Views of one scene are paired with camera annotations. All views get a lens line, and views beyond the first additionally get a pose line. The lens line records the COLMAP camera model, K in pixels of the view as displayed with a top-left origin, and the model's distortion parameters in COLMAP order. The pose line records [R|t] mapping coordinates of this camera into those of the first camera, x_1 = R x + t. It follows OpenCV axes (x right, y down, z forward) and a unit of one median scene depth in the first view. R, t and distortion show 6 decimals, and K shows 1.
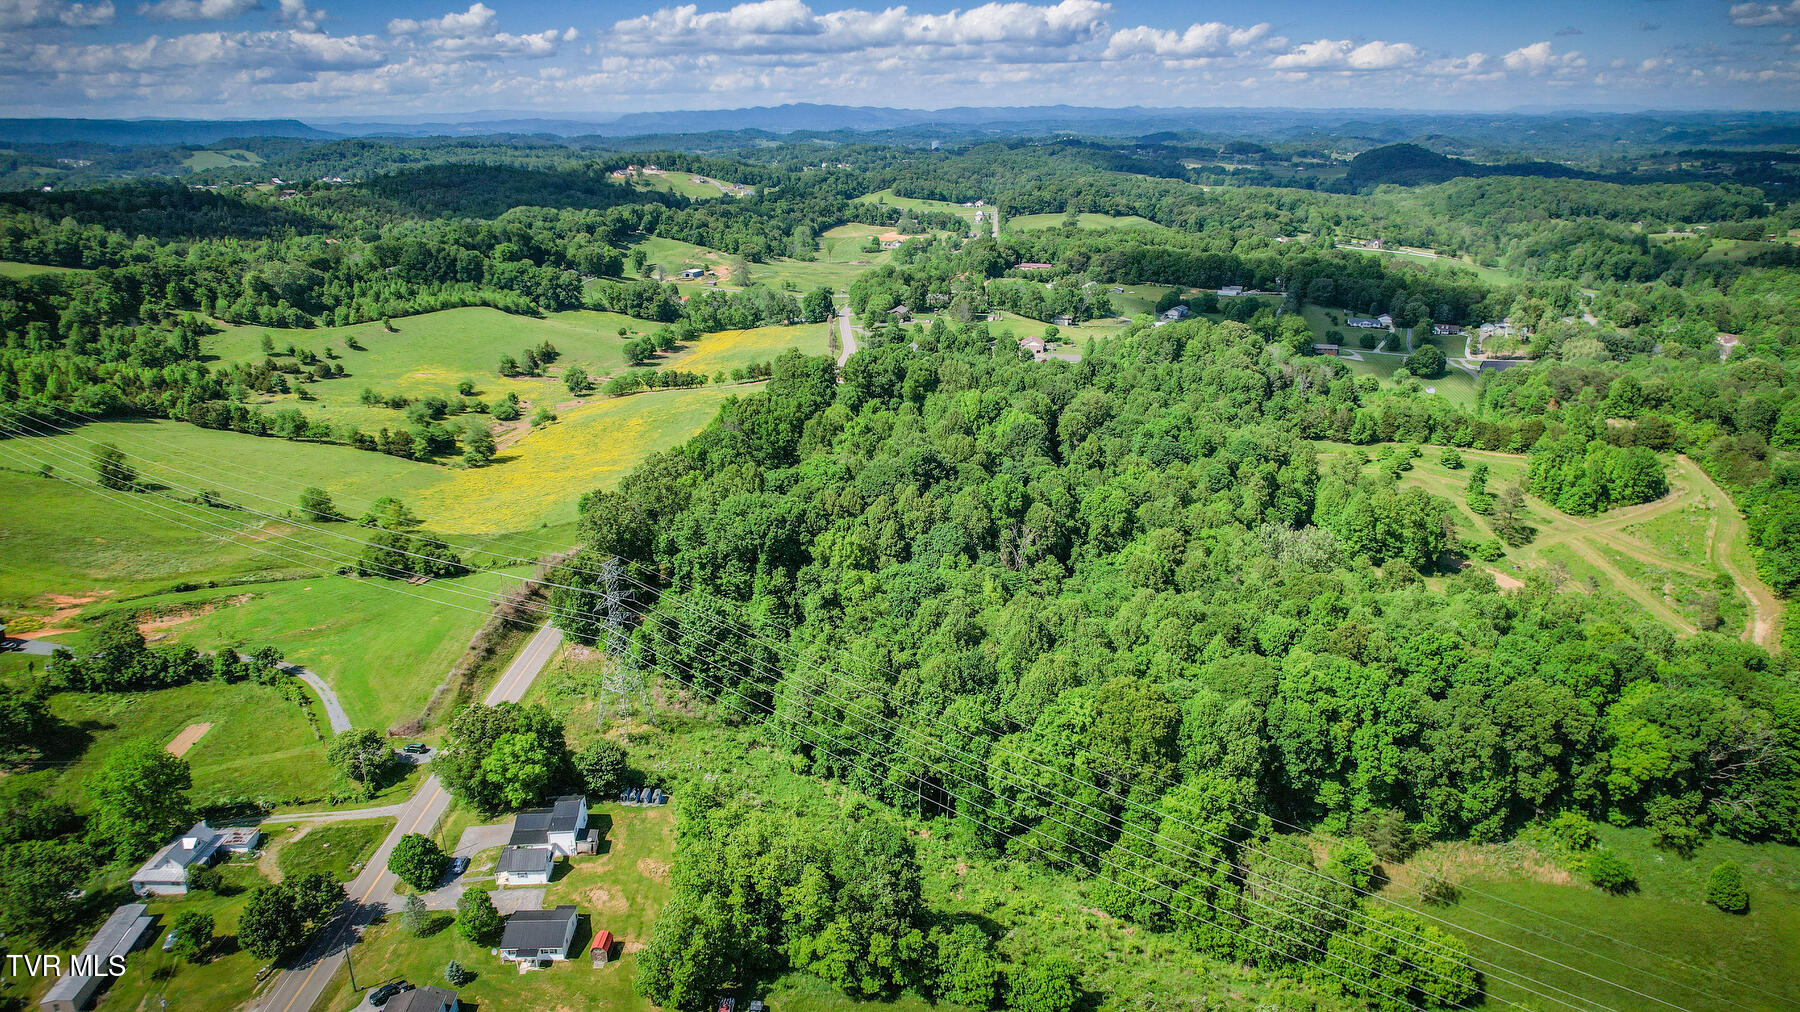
lens RADIAL K [[1151.2, 0, 900.2], [0, 1151.2, 508.5], [0, 0, 1]] dist [-0.080130, 0.075733]
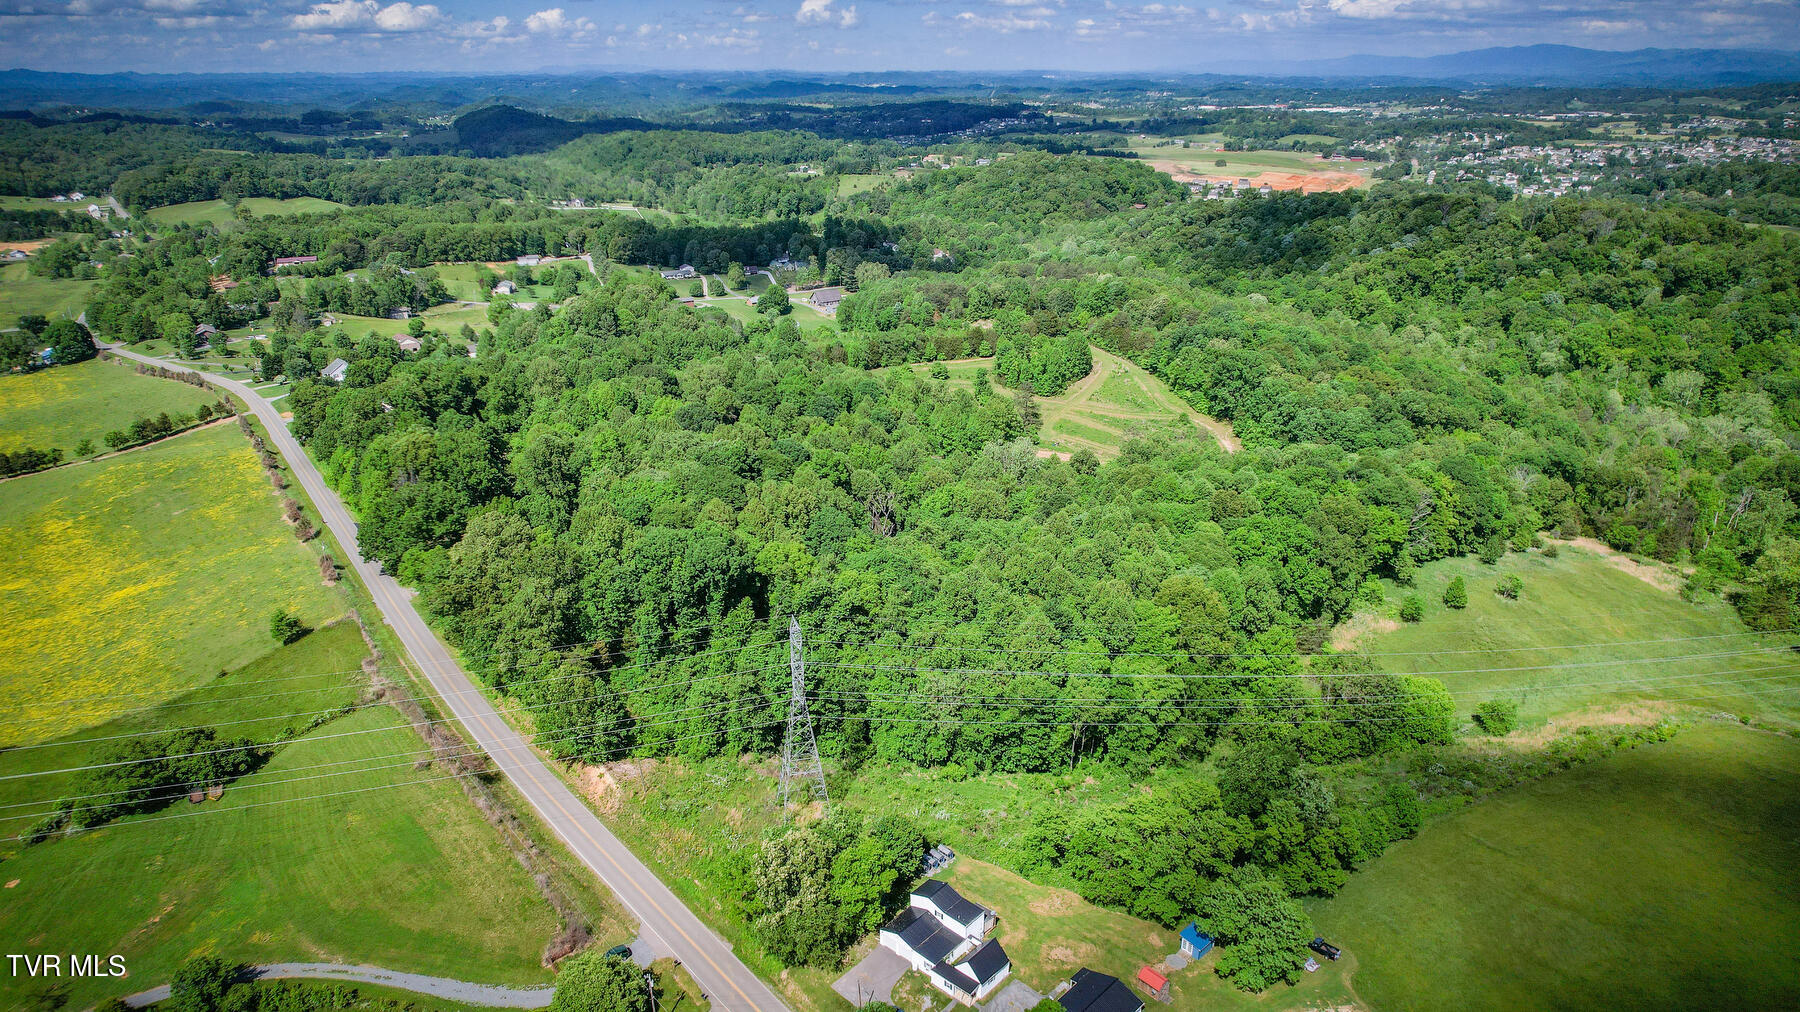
lens RADIAL K [[1151.2, 0, 900.2], [0, 1151.2, 508.5], [0, 0, 1]] dist [-0.080130, 0.075733]
pose [[0.722717, -0.246771, 0.645588, -0.529407], [0.227905, 0.966931, 0.114470, -0.082663], [-0.652487, 0.064403, 0.755058, 0.236657]]
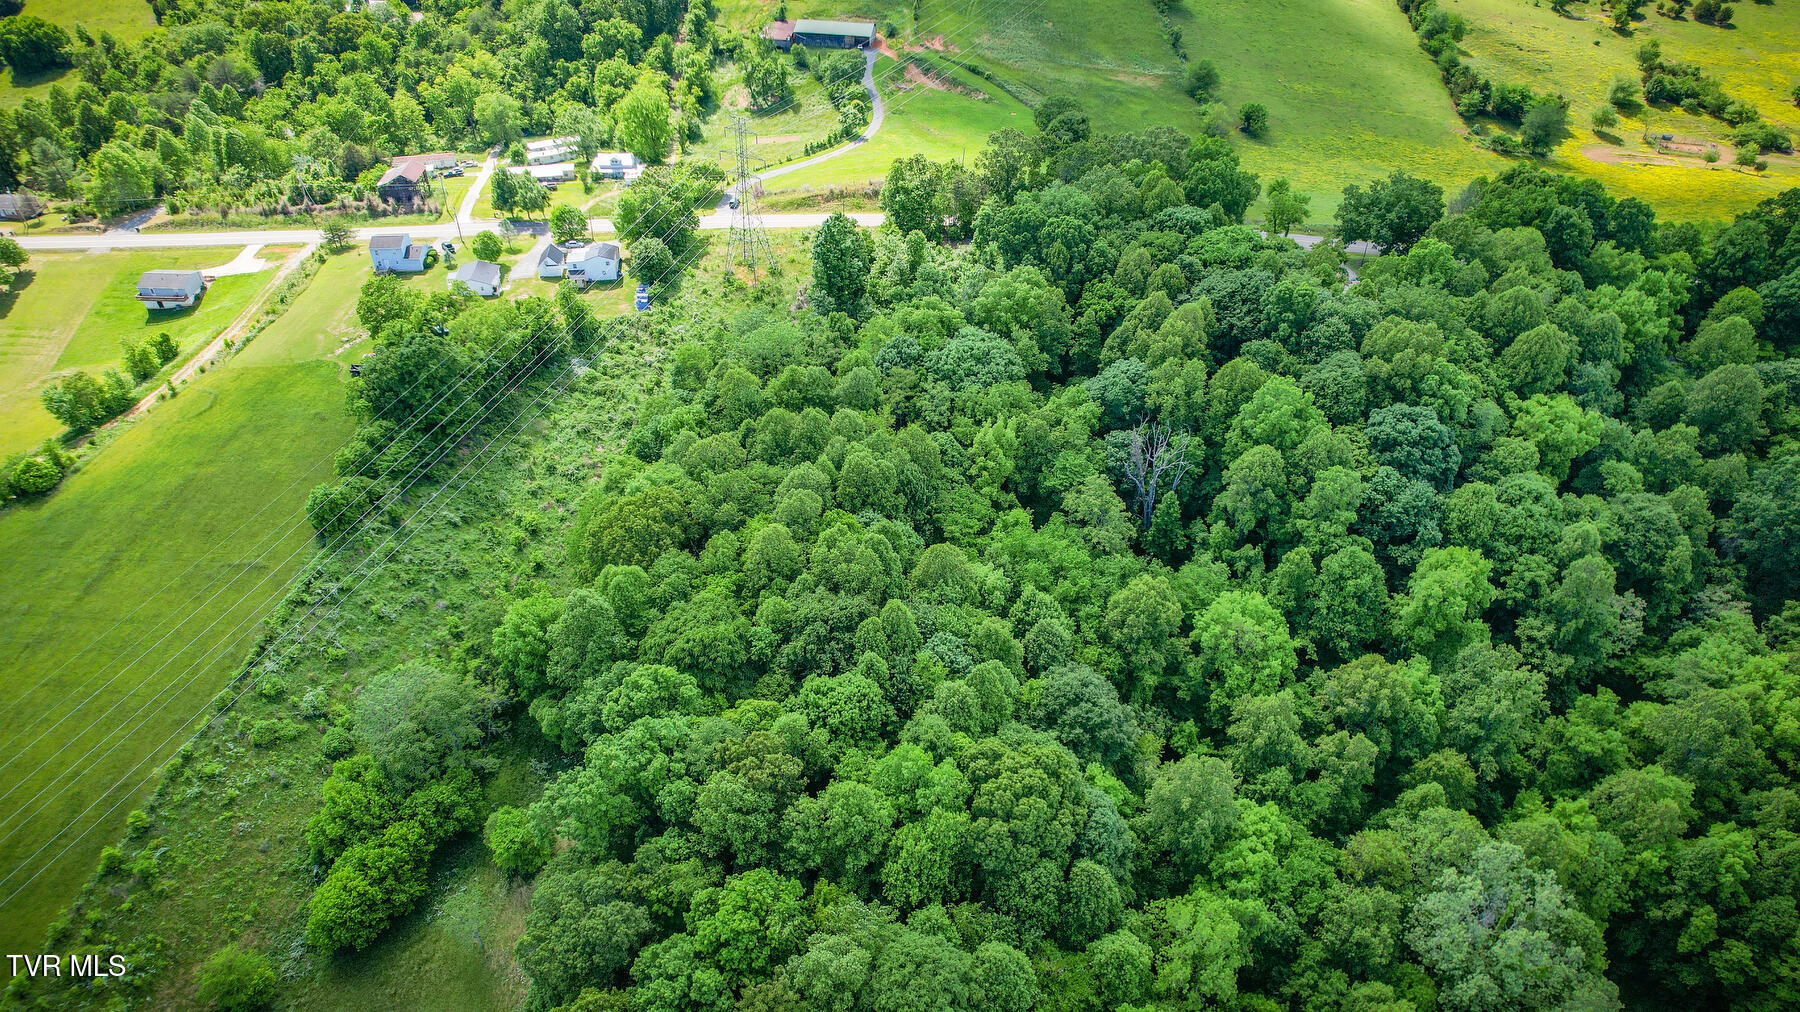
lens RADIAL K [[1156.3, 0, 895.7], [0, 1156.3, 496.5], [0, 0, 1]] dist [-0.075849, 0.076194]
pose [[0.040257, 0.627338, -0.777706, 0.612601], [-0.339404, 0.740643, 0.579873, -0.274539], [0.939779, 0.240612, 0.242737, 0.713590]]
